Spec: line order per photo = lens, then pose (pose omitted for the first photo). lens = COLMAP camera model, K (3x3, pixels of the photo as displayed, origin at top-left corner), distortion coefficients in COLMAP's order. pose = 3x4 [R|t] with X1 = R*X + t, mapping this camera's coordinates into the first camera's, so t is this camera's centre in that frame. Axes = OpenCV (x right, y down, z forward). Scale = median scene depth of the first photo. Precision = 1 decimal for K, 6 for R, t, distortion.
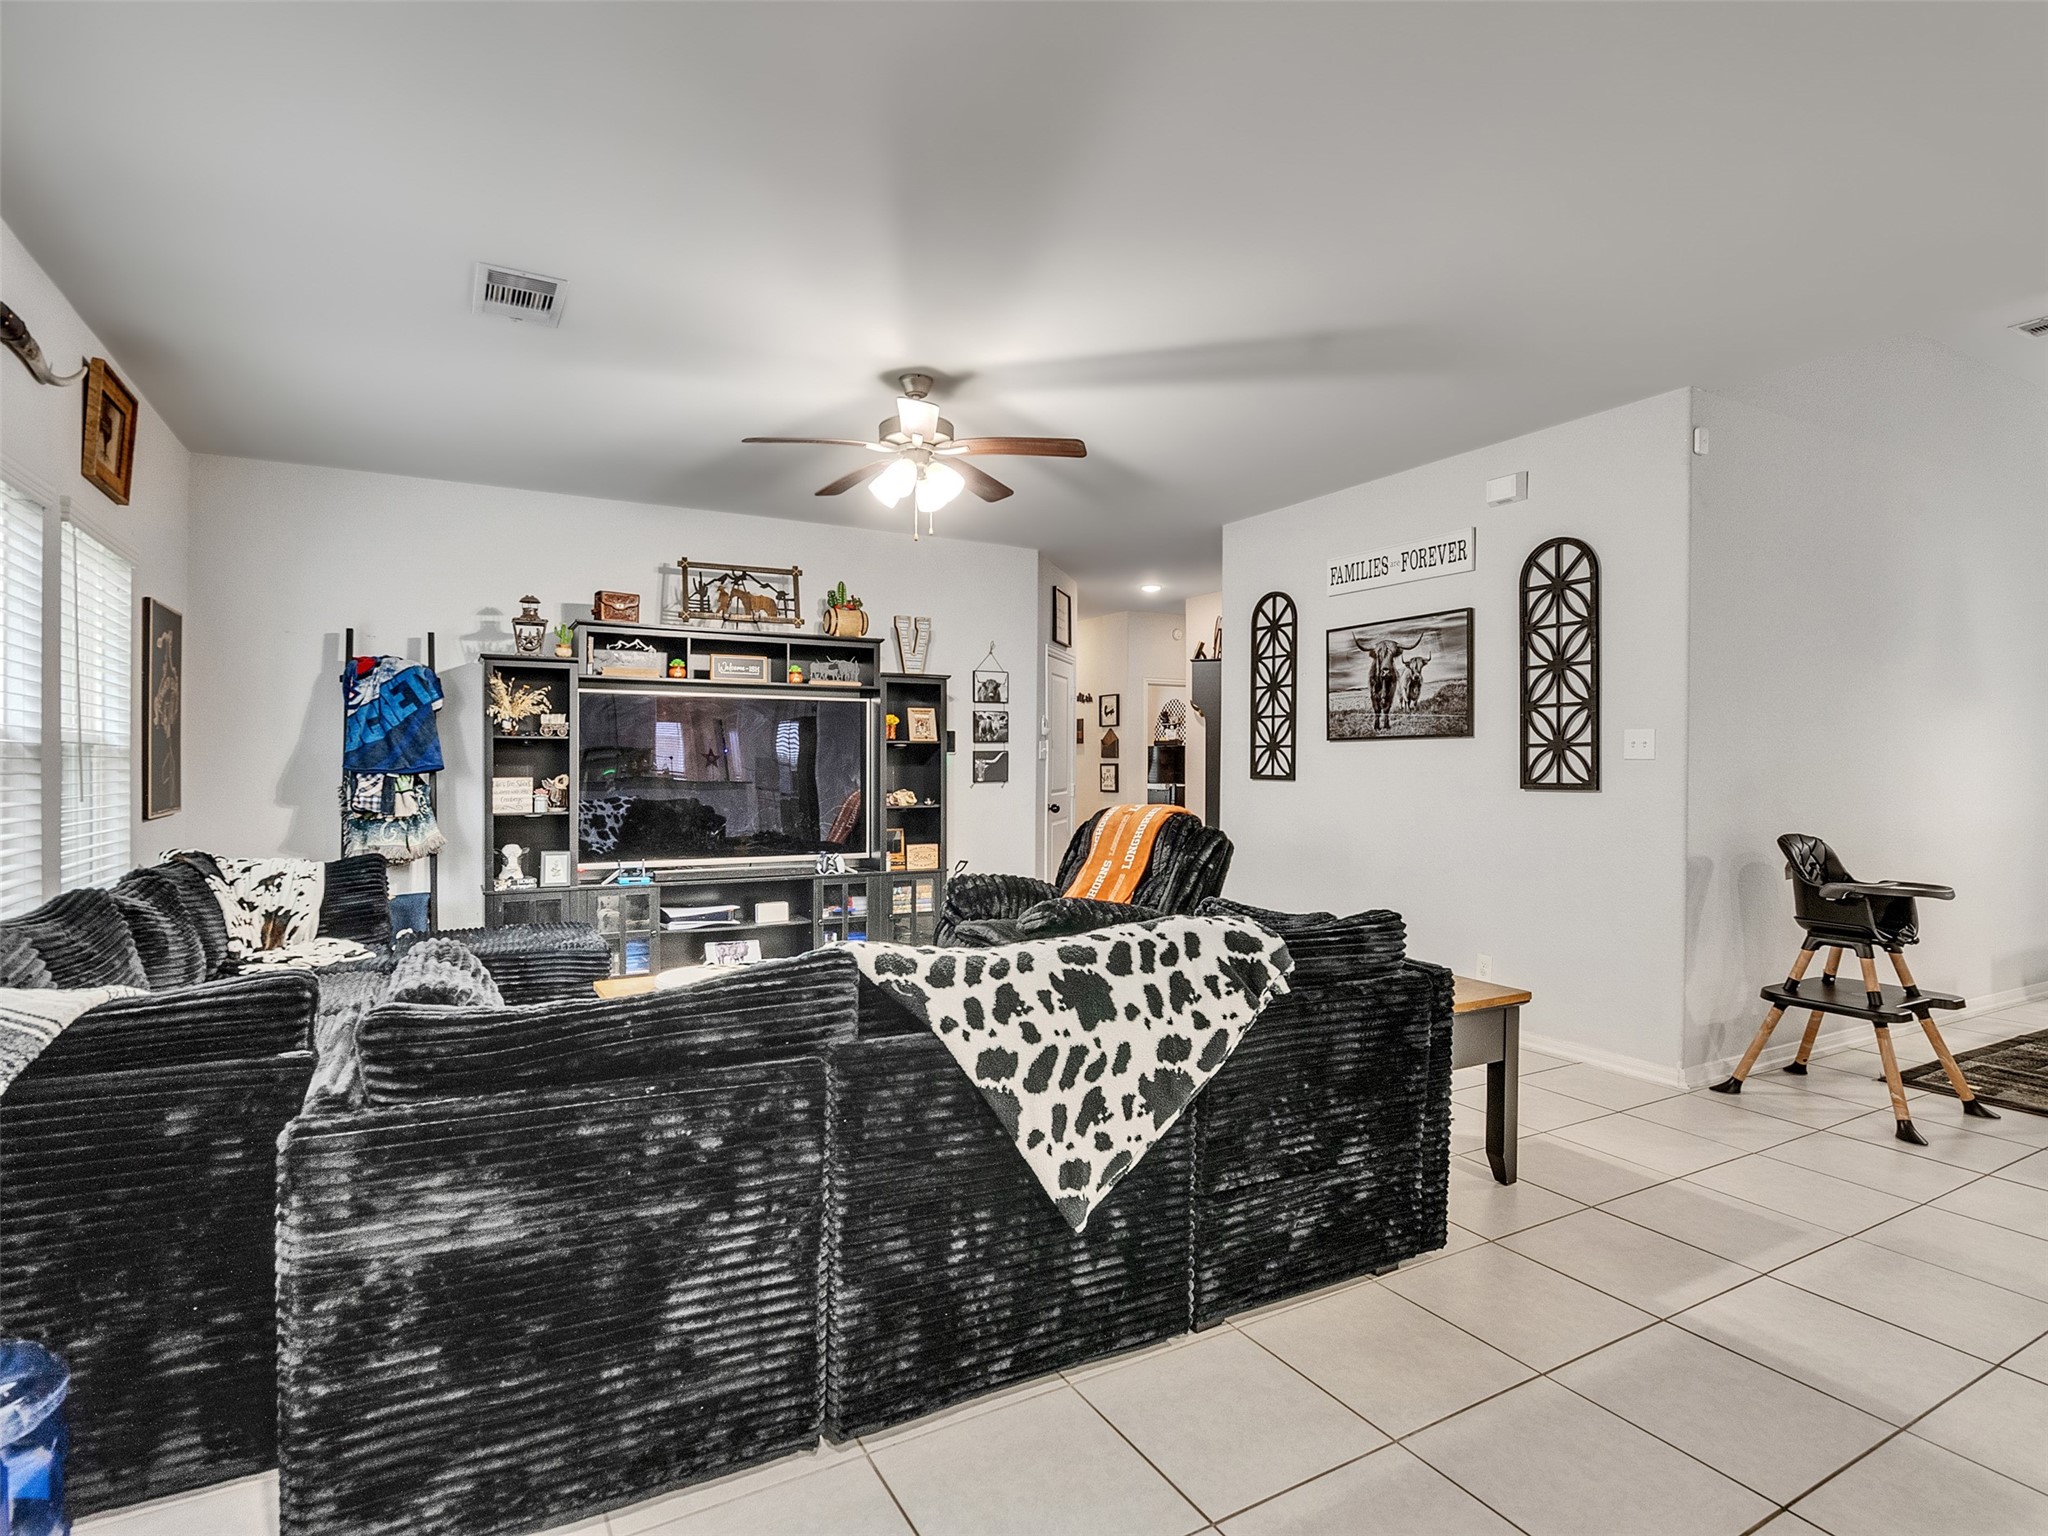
lens RADIAL K [[1044.8, 0, 1007.7], [0, 1044.8, 771.7], [0, 0, 1]] dist [-0.007668, 0.004617]
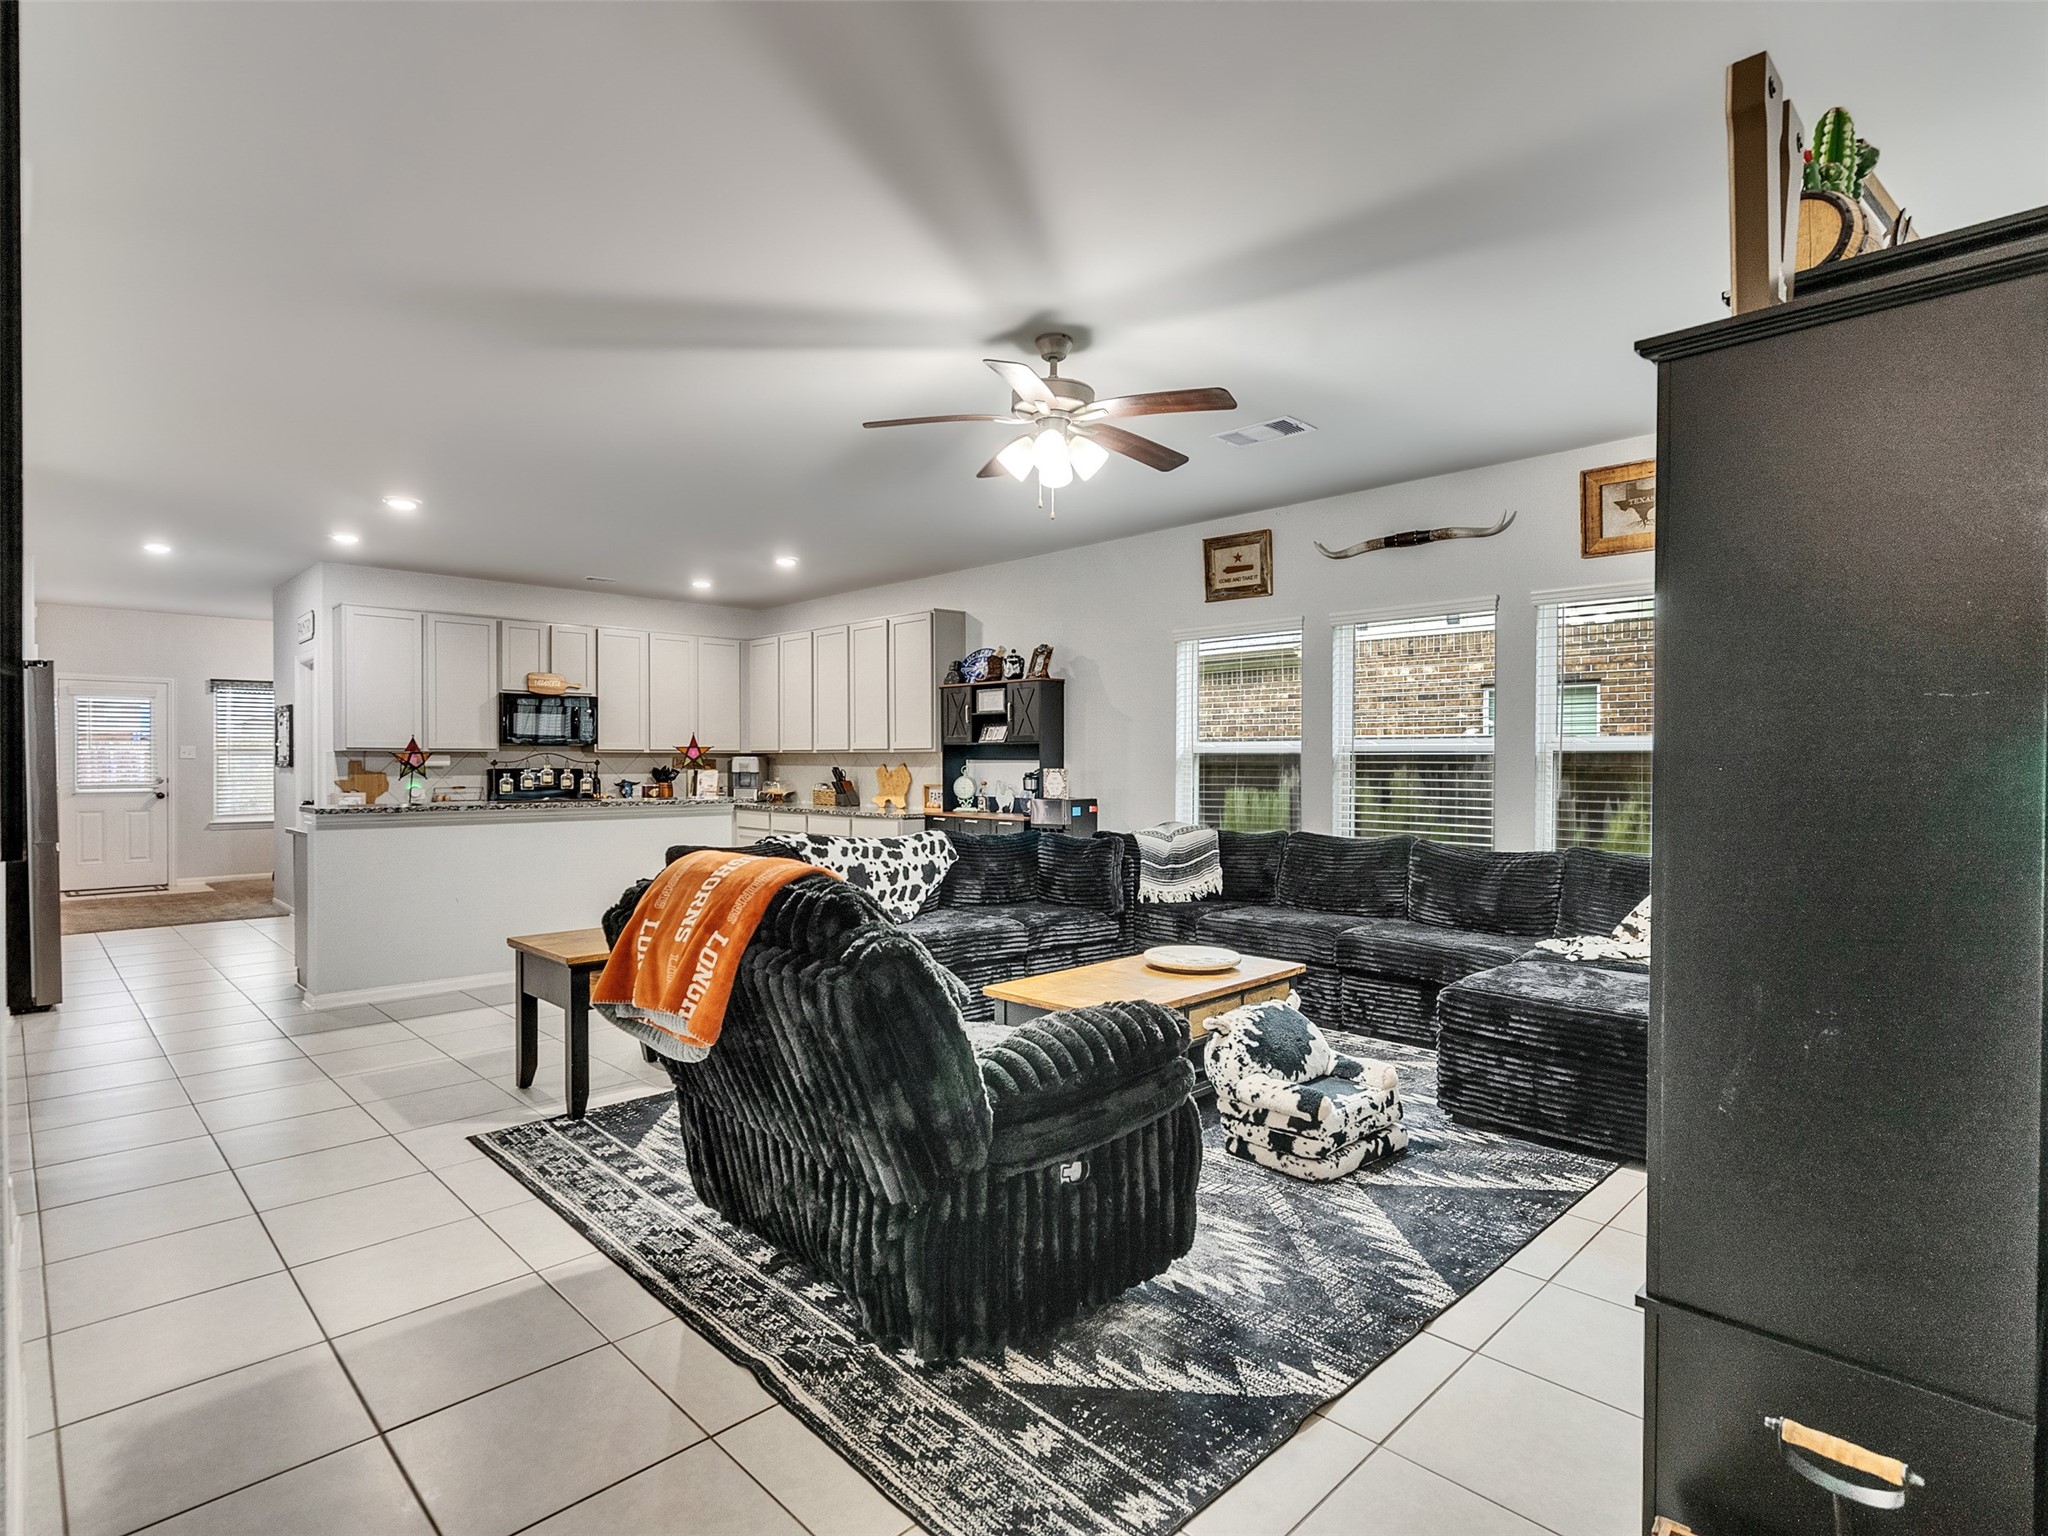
lens RADIAL K [[1044.8, 0, 1006.4], [0, 1044.8, 772.3], [0, 0, 1]] dist [-0.007668, 0.004617]
pose [[-0.965933, -0.002576, -0.258781, 0.173423], [-0.007924, 0.999776, 0.019628, -0.018561], [0.258673, 0.021009, -0.965737, 1.756801]]
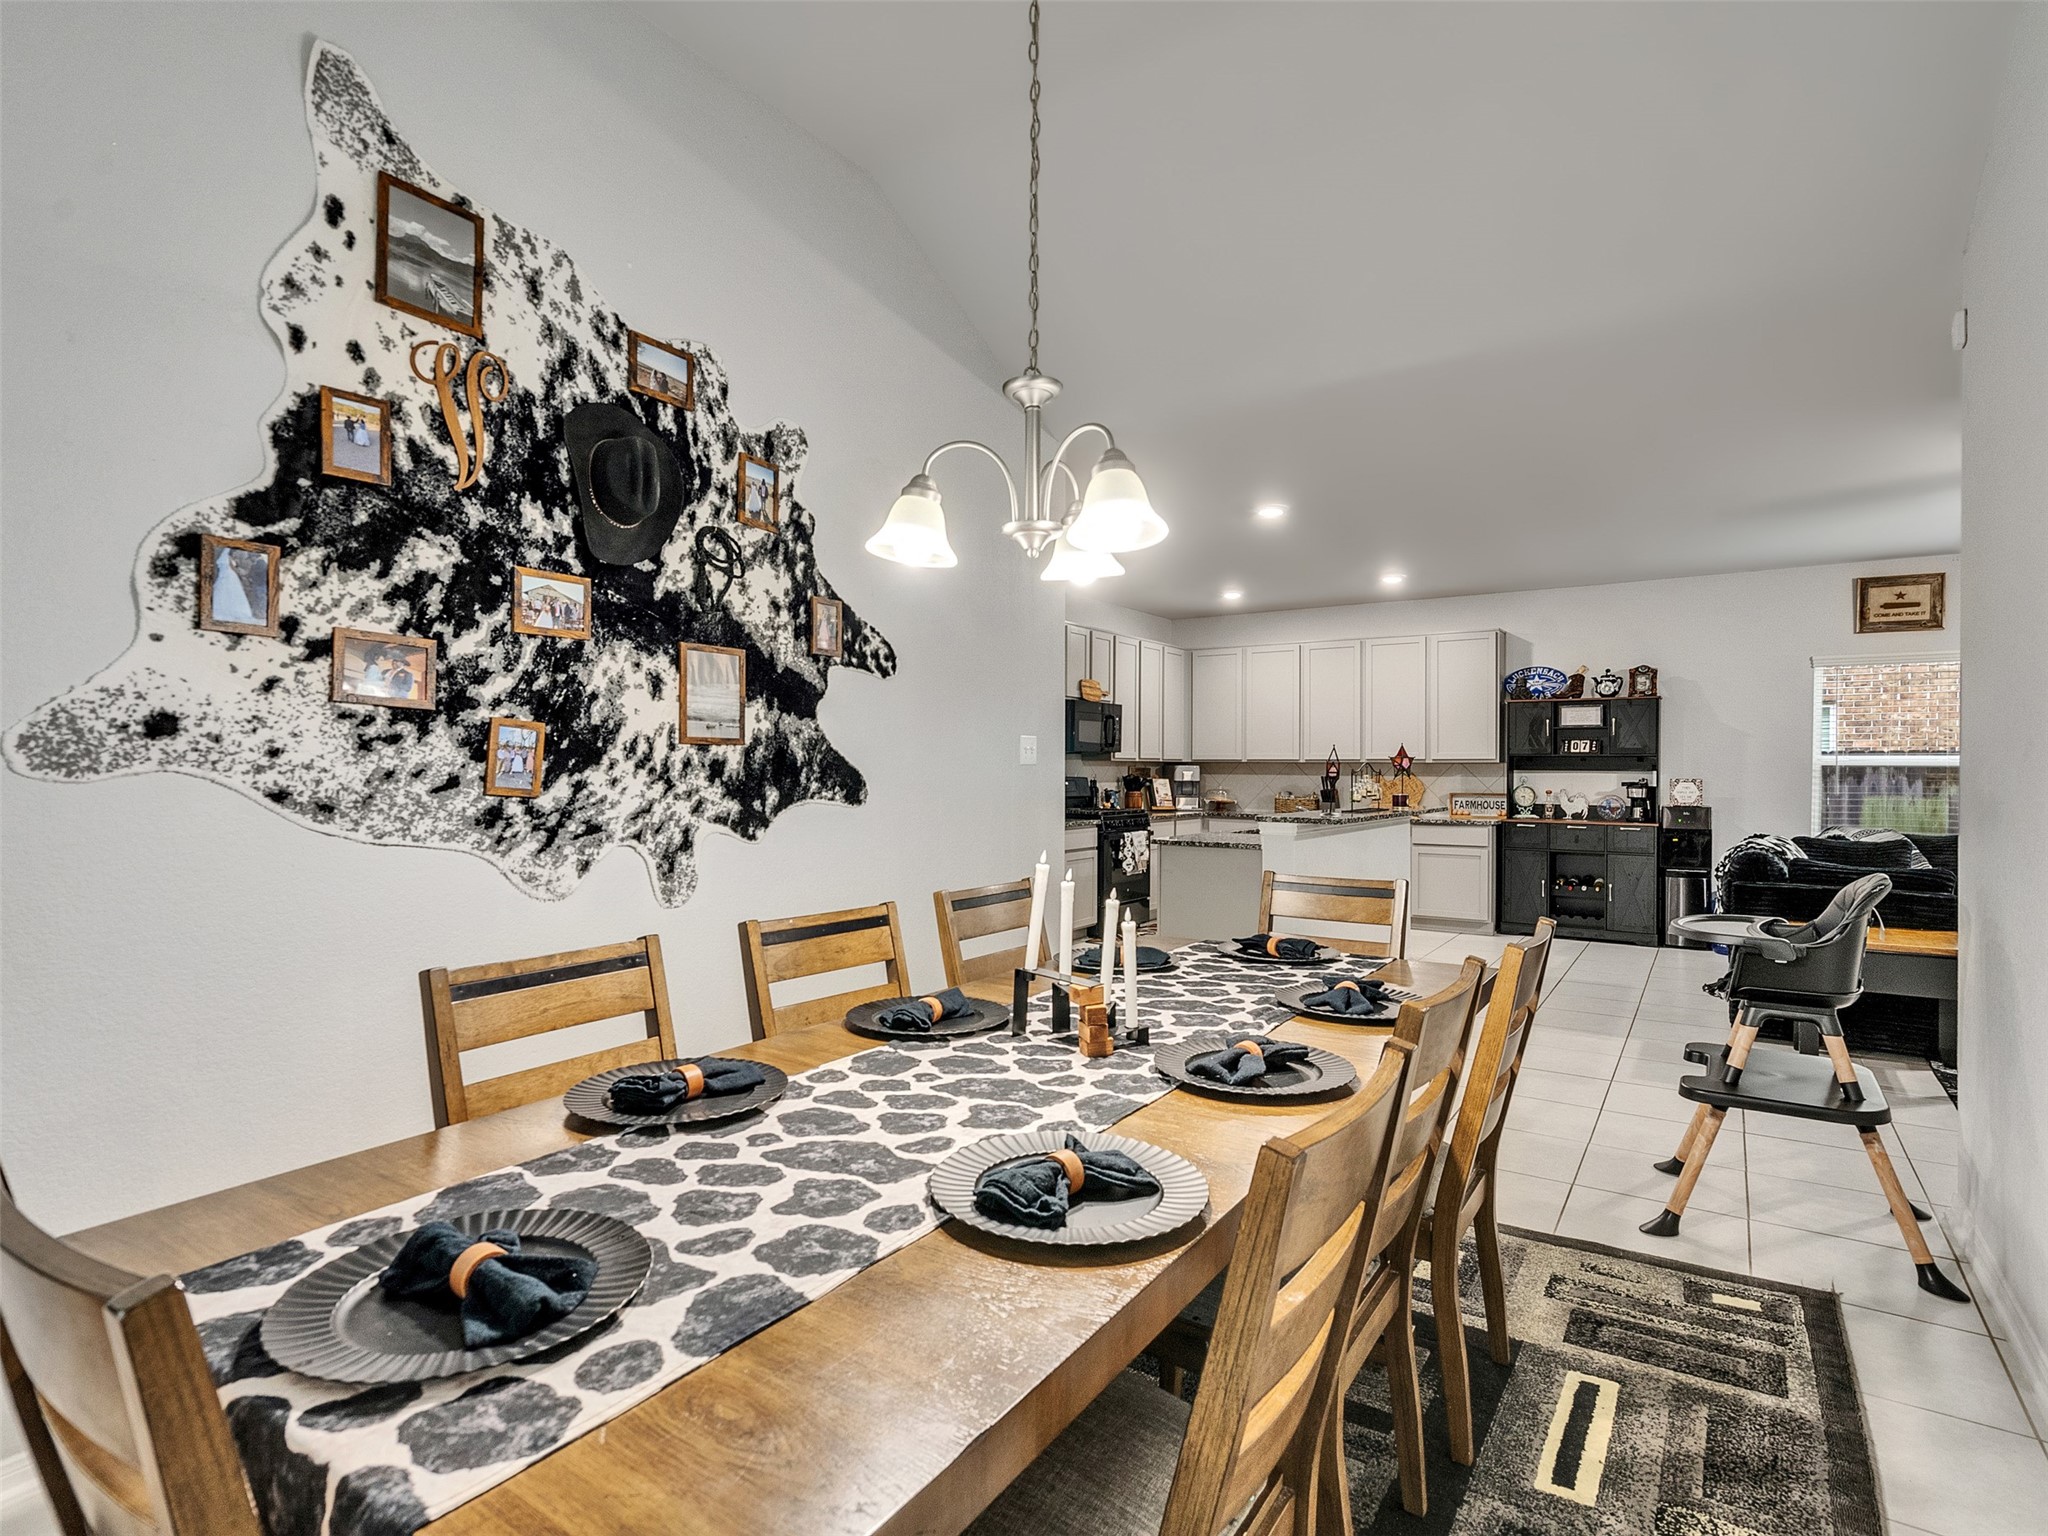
lens RADIAL K [[1044.8, 0, 1003.4], [0, 1044.8, 772.1], [0, 0, 1]] dist [-0.007668, 0.004617]
pose [[-0.896531, -0.006694, -0.442930, 1.504321], [-0.012841, 0.999858, 0.010882, -0.008689], [0.442795, 0.015444, -0.896490, 1.293631]]
